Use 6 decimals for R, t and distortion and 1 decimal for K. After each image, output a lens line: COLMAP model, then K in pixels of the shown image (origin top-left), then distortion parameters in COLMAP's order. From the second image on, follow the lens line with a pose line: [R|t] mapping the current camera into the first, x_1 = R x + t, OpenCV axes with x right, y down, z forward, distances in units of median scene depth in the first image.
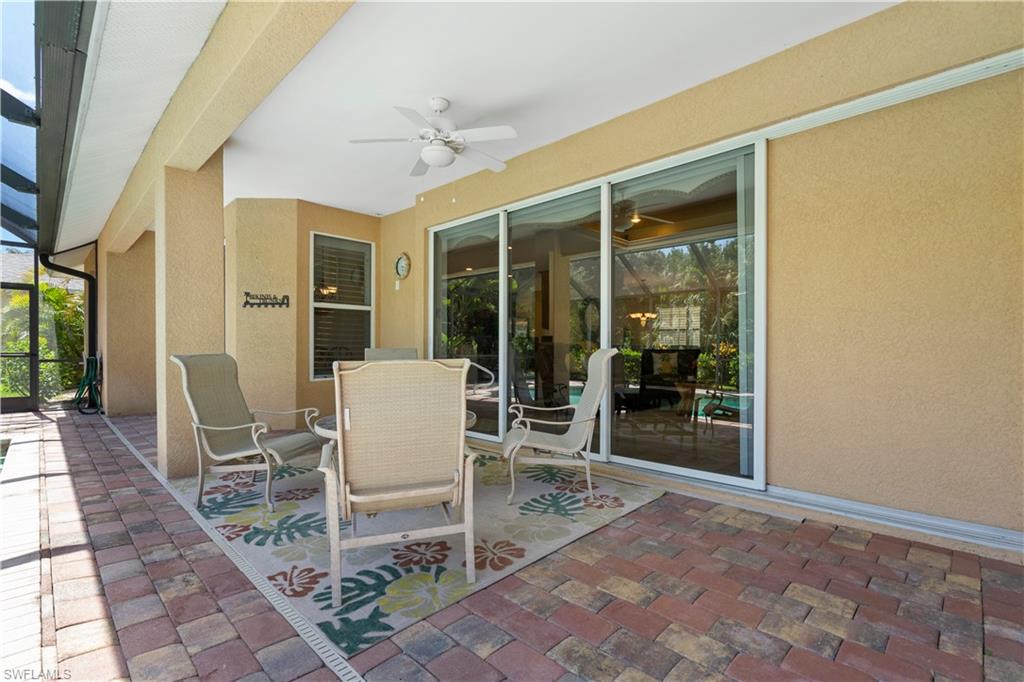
lens RADIAL K [[471.9, 0, 516.2], [0, 471.9, 340.8], [0, 0, 1]] dist [-0.003930, 0.001313]
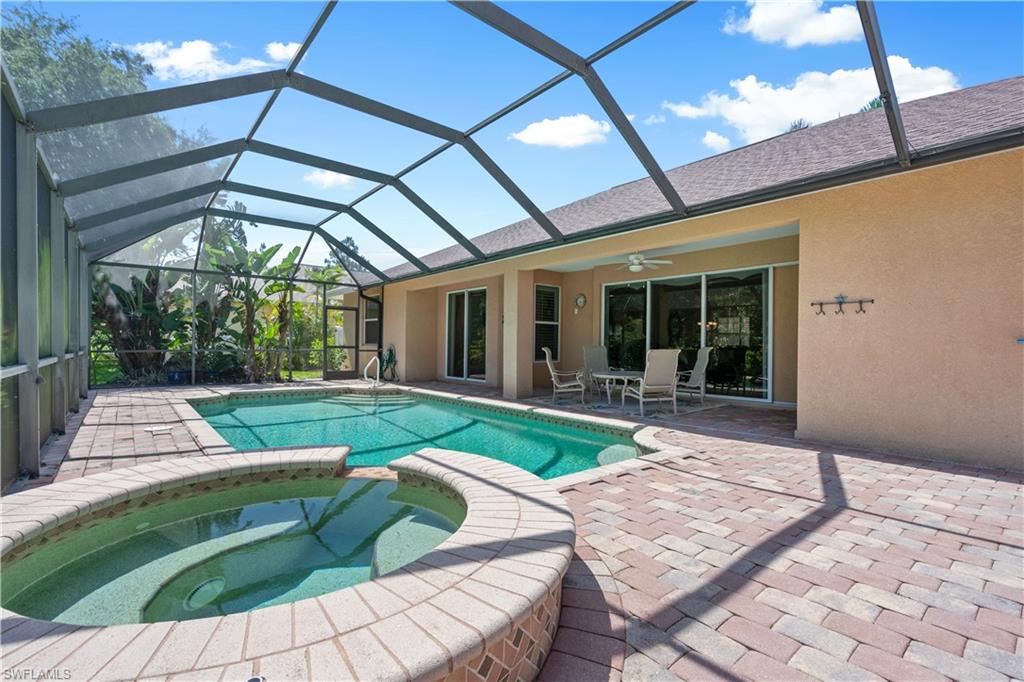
lens RADIAL K [[471.9, 0, 516.2], [0, 471.9, 340.8], [0, 0, 1]] dist [-0.003930, 0.001313]
pose [[0.995610, 0.009022, -0.093165, -0.308639], [-0.008321, 0.999934, 0.007904, -0.015581], [0.093230, -0.007094, 0.995619, -0.837427]]
